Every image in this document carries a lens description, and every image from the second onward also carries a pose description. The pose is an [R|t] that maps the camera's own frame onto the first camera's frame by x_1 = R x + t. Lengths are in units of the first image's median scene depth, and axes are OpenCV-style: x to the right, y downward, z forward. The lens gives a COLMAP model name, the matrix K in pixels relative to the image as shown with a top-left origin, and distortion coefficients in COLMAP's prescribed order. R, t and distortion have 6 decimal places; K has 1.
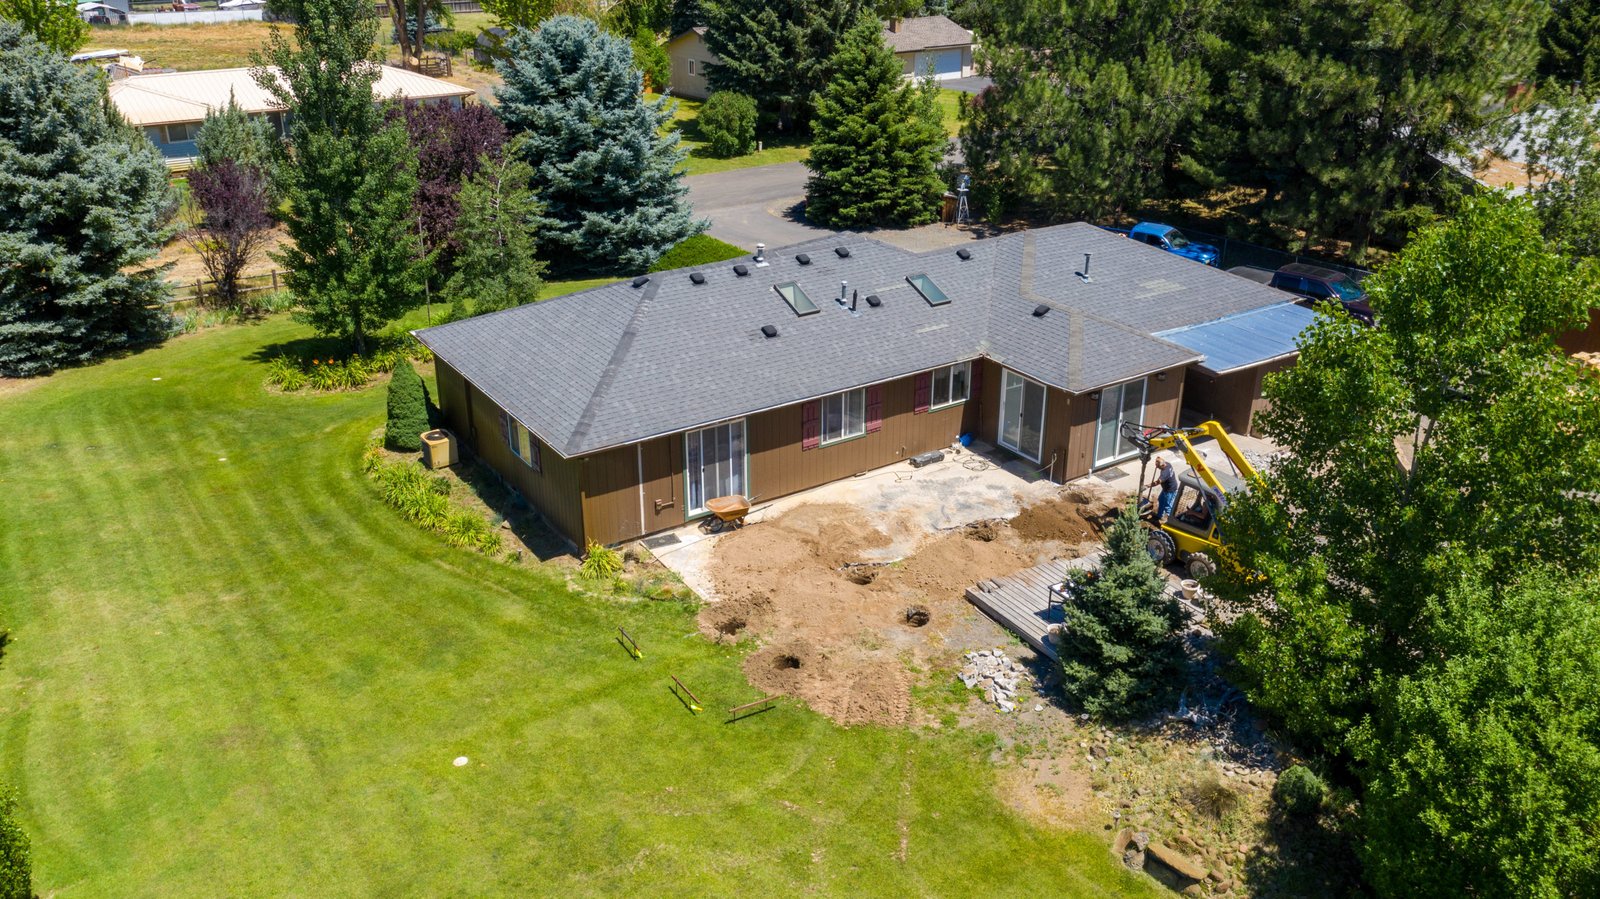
lens RADIAL K [[1272.6, 0, 790.6], [0, 1272.6, 438.3], [0, 0, 1]] dist [-0.016558, 0.009881]
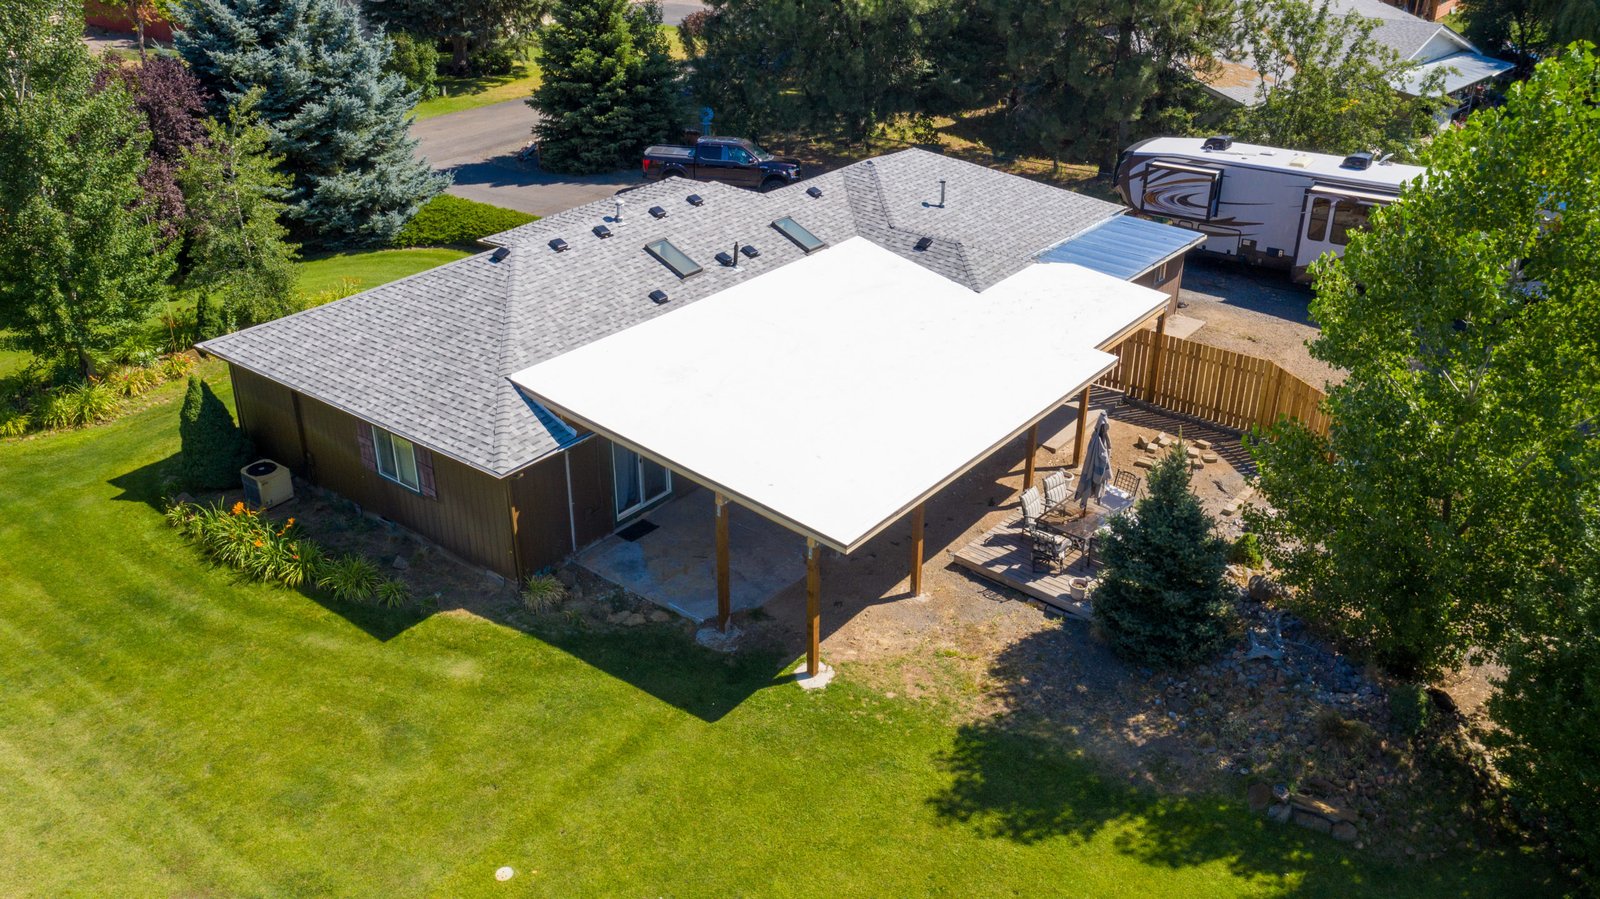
lens RADIAL K [[1272.6, 0, 795.9], [0, 1272.6, 448.9], [0, 0, 1]] dist [-0.016558, 0.009881]
pose [[0.947059, -0.138663, 0.289571, -0.192878], [0.121622, 0.989653, 0.076128, -0.035440], [-0.297131, -0.036879, 0.954124, 0.126570]]
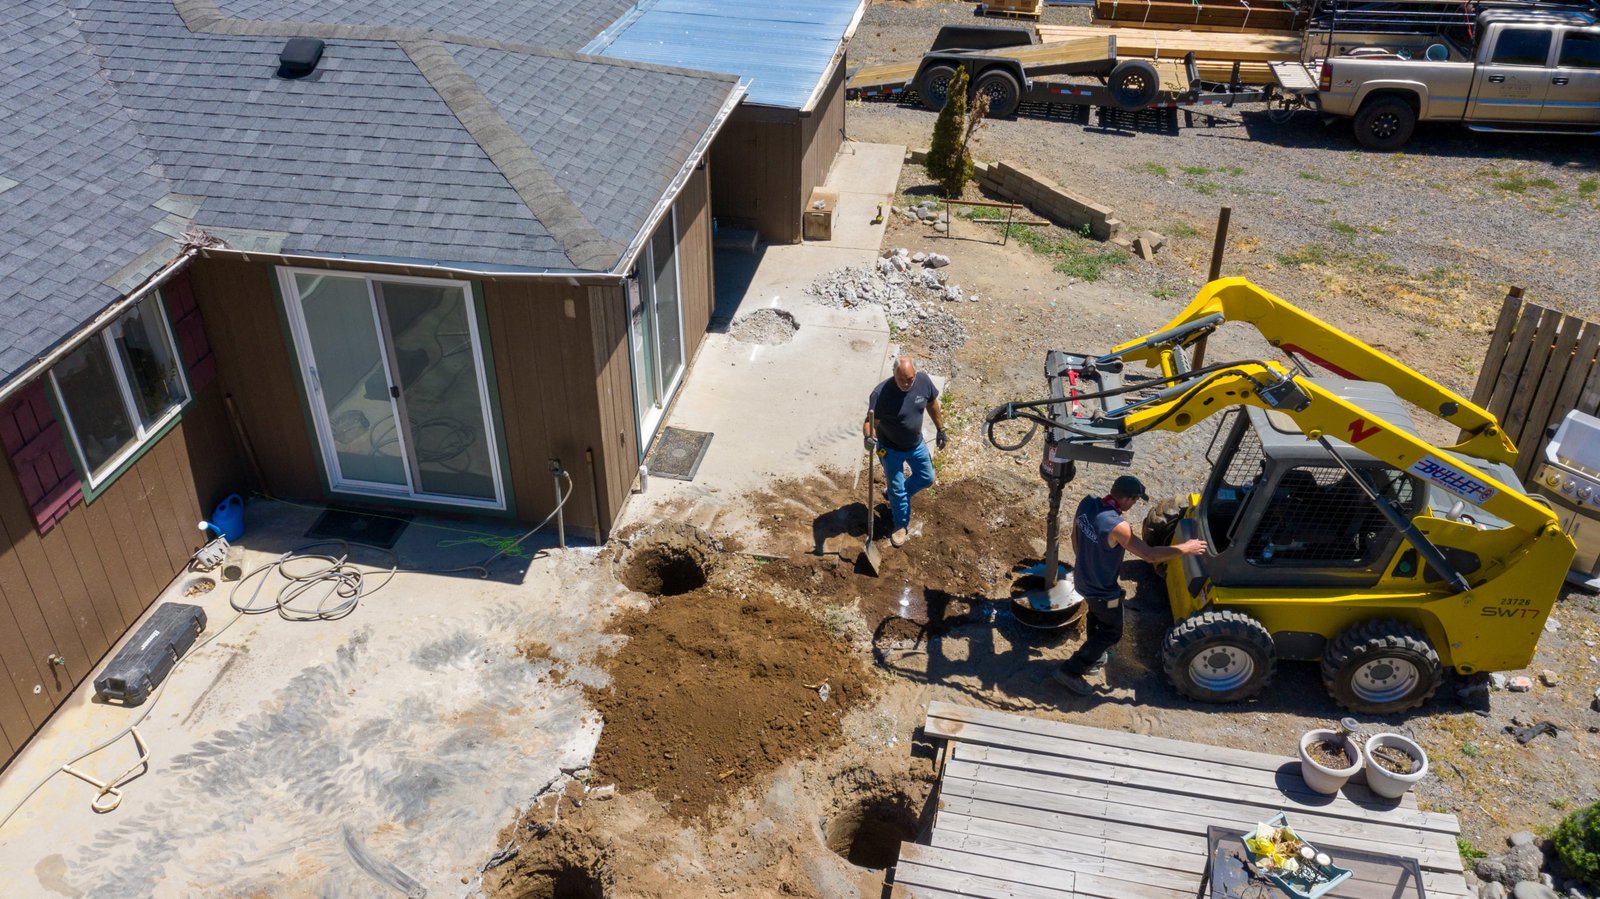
lens RADIAL K [[1272.6, 0, 796.0], [0, 1272.6, 445.3], [0, 0, 1]] dist [-0.016558, 0.009881]
pose [[0.684165, -0.395467, 0.612800, 0.050871], [0.287237, 0.918425, 0.272012, -0.064125], [-0.670383, -0.010082, 0.741947, 0.705453]]
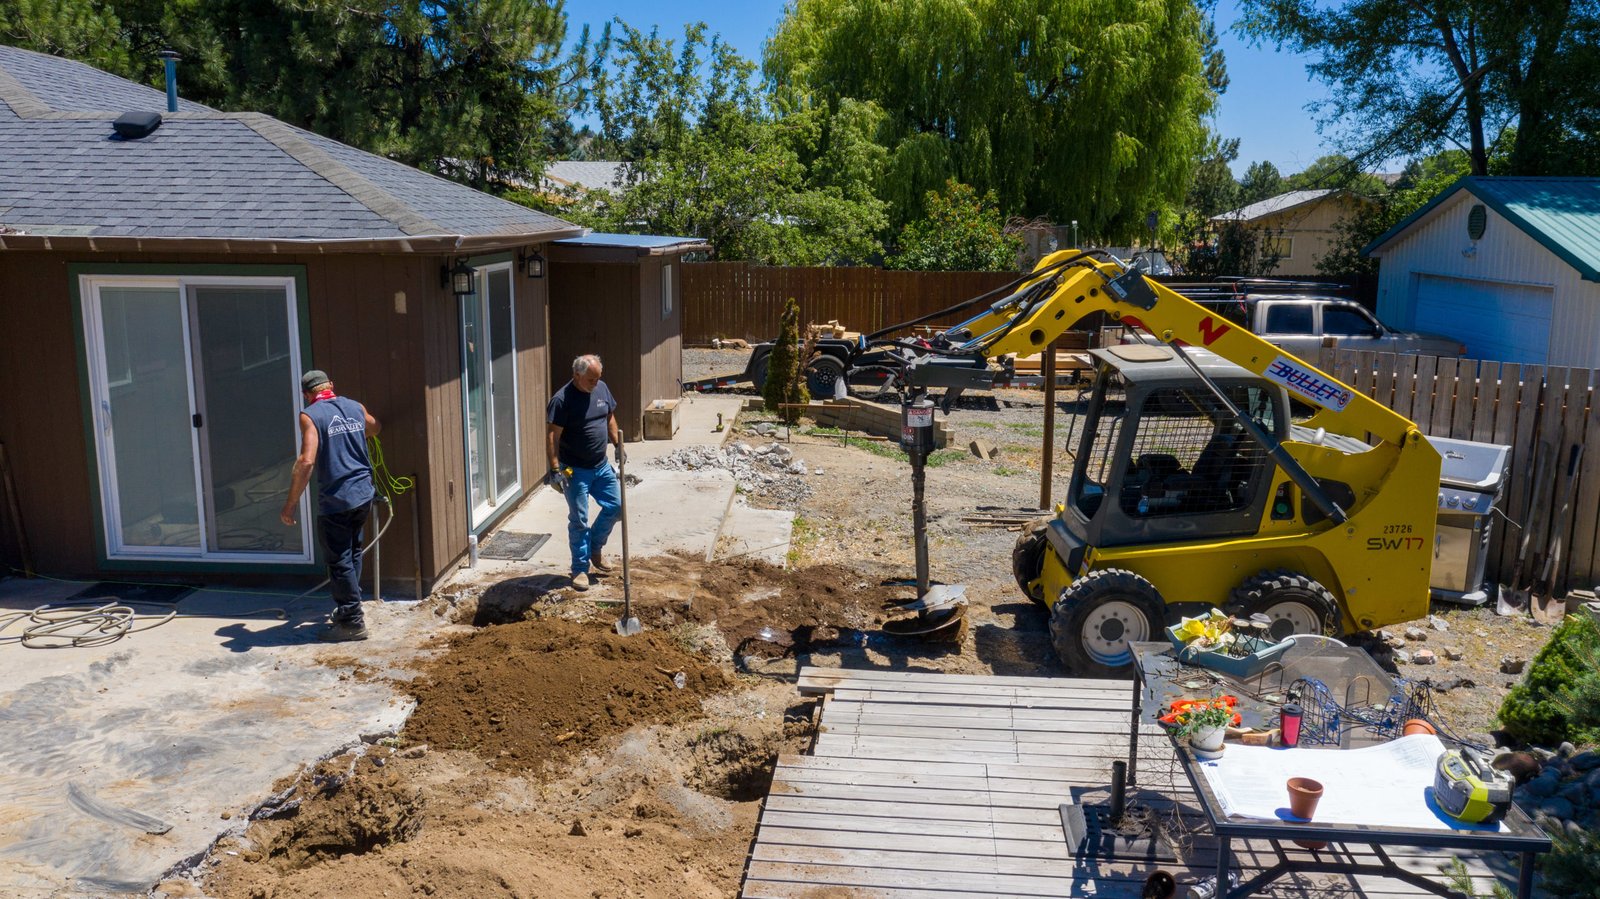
lens RADIAL K [[1272.6, 0, 796.2], [0, 1272.6, 446.7], [0, 0, 1]] dist [-0.016558, 0.009881]
pose [[0.583283, -0.144382, 0.799334, 0.029746], [0.312884, 0.948076, -0.057066, 0.046935], [-0.749590, 0.283384, 0.598171, 0.735346]]
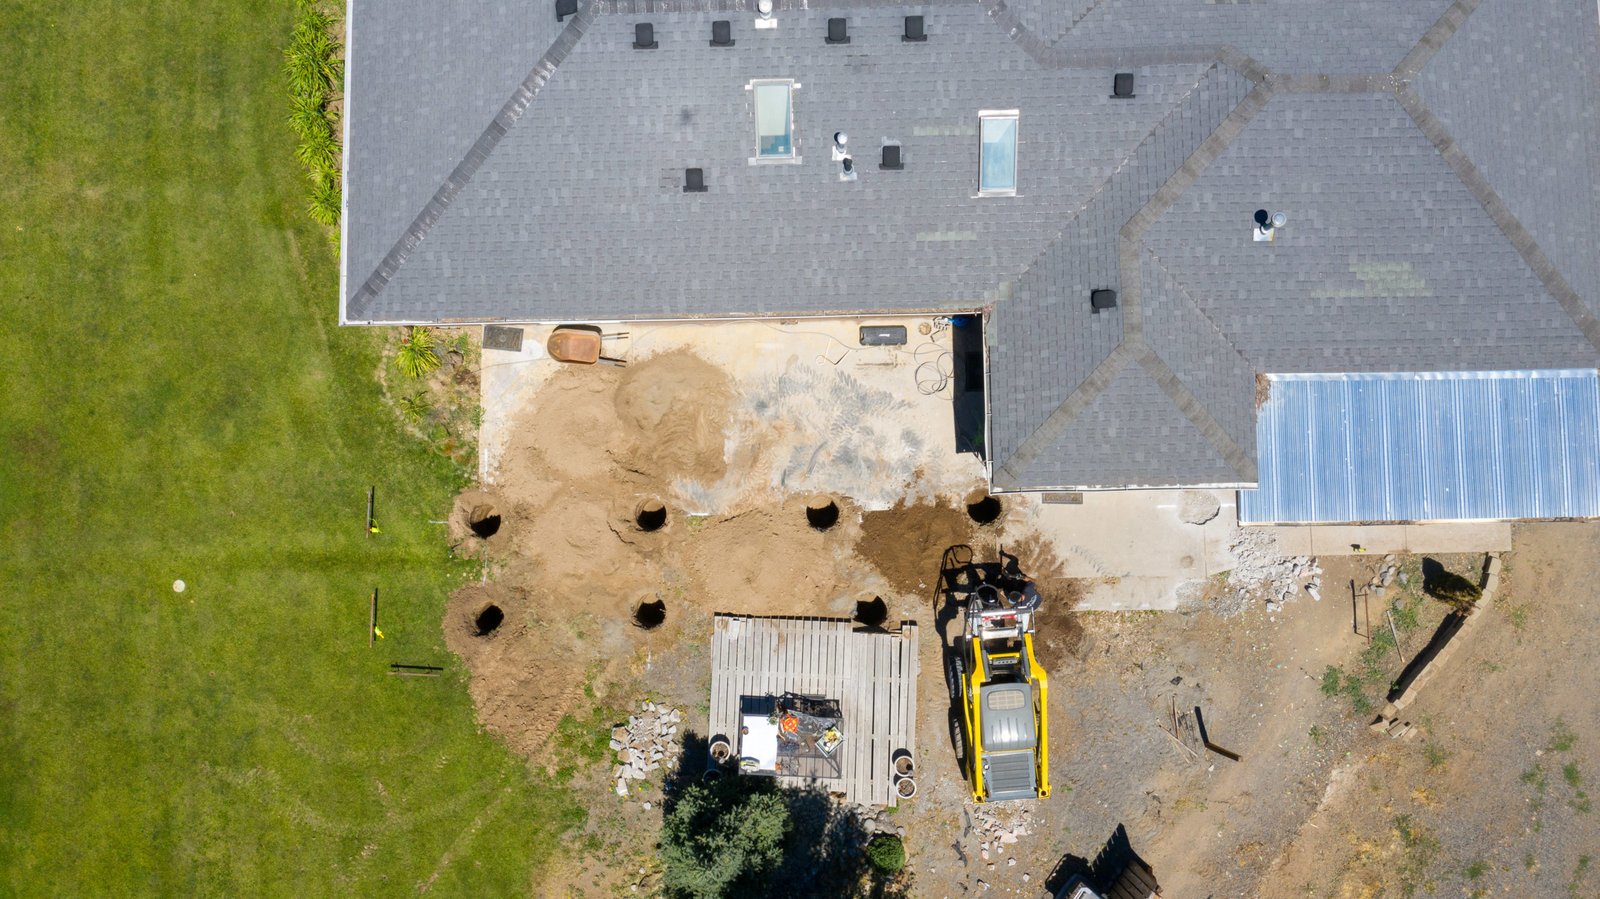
lens RADIAL K [[1272.6, 0, 788.6], [0, 1272.6, 440.9], [0, 0, 1]] dist [-0.016558, 0.009881]
pose [[0.840236, 0.536692, -0.077235, 0.155825], [-0.189255, 0.423766, 0.885779, -0.642435], [0.508120, -0.729647, 0.457635, 0.583990]]
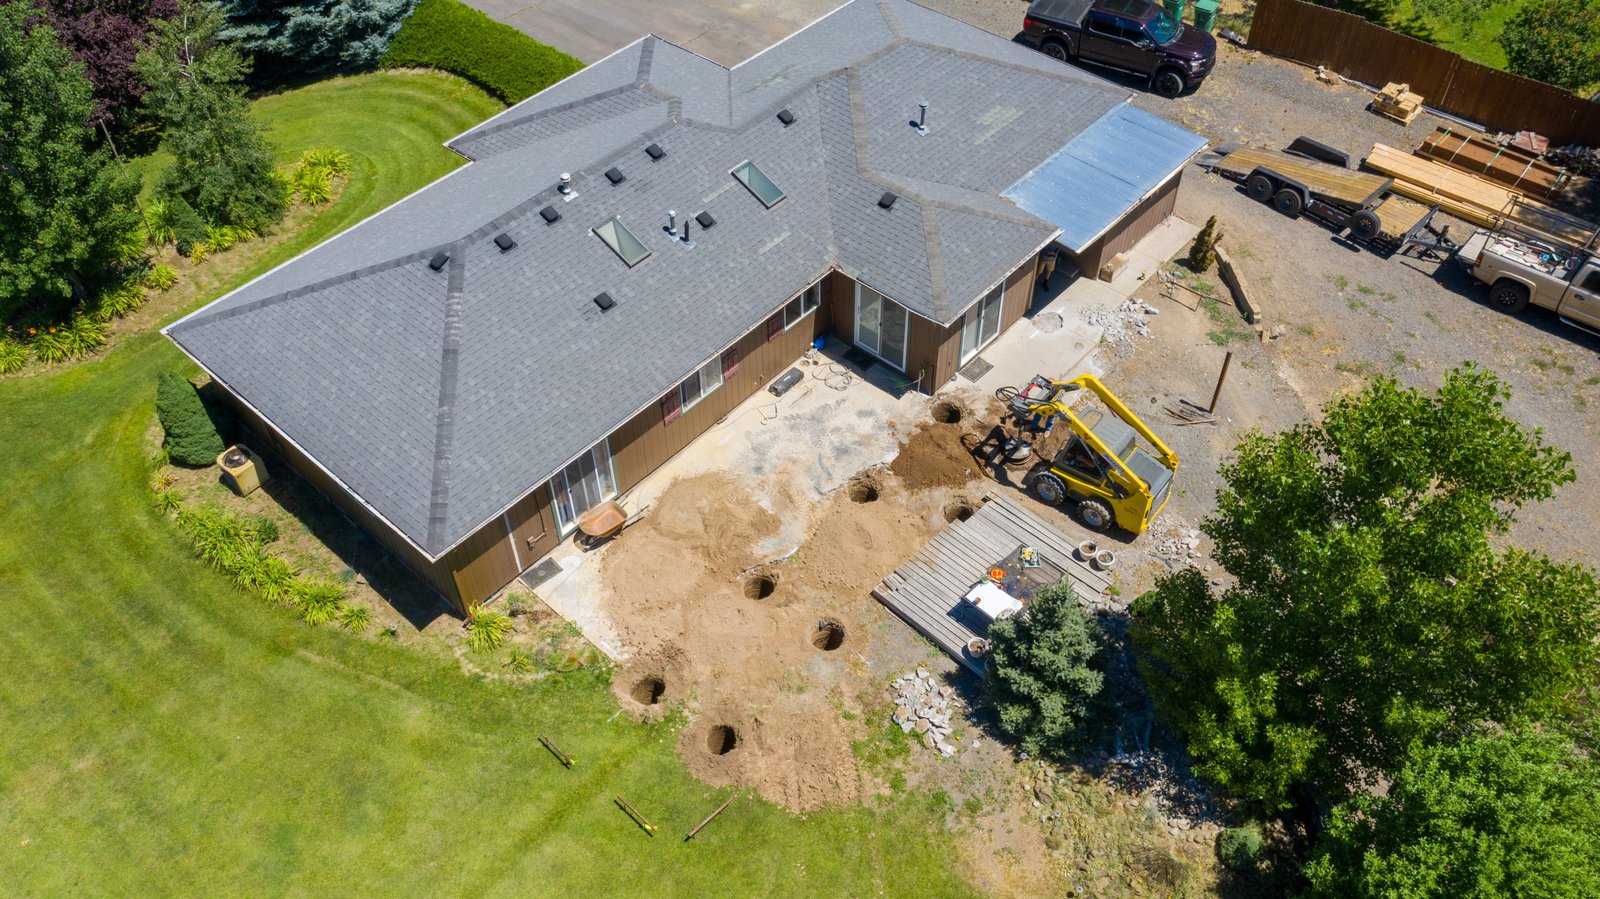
lens RADIAL K [[1272.6, 0, 788.6], [0, 1272.6, 443.7], [0, 0, 1]] dist [-0.016558, 0.009881]
pose [[0.967639, -0.191991, 0.163748, -0.054845], [0.113298, 0.910402, 0.397910, -0.322005], [-0.225472, -0.366481, 0.902693, 0.139280]]
